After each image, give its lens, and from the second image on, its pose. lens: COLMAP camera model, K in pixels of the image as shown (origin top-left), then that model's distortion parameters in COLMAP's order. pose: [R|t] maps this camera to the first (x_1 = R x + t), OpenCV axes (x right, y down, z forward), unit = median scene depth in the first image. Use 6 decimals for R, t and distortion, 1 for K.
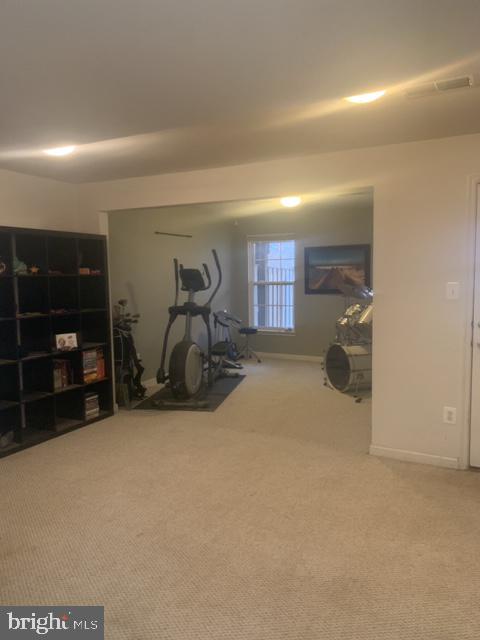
lens RADIAL K [[488.4, 0, 236.0], [0, 488.4, 319.0], [0, 0, 1]] dist [0.037566, -0.030761]
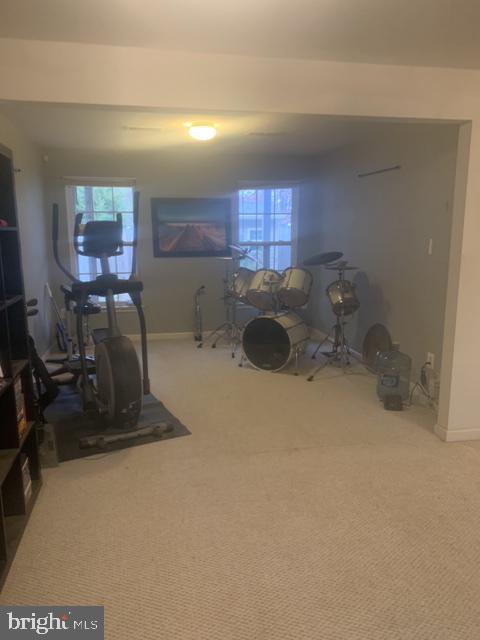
lens RADIAL K [[488.4, 0, 241.2], [0, 488.4, 320.9], [0, 0, 1]] dist [0.037566, -0.030761]
pose [[0.773819, -0.103447, 0.624903, -0.277410], [0.052099, 0.993625, 0.099971, -0.021697], [-0.631261, -0.044802, 0.774275, 0.298111]]
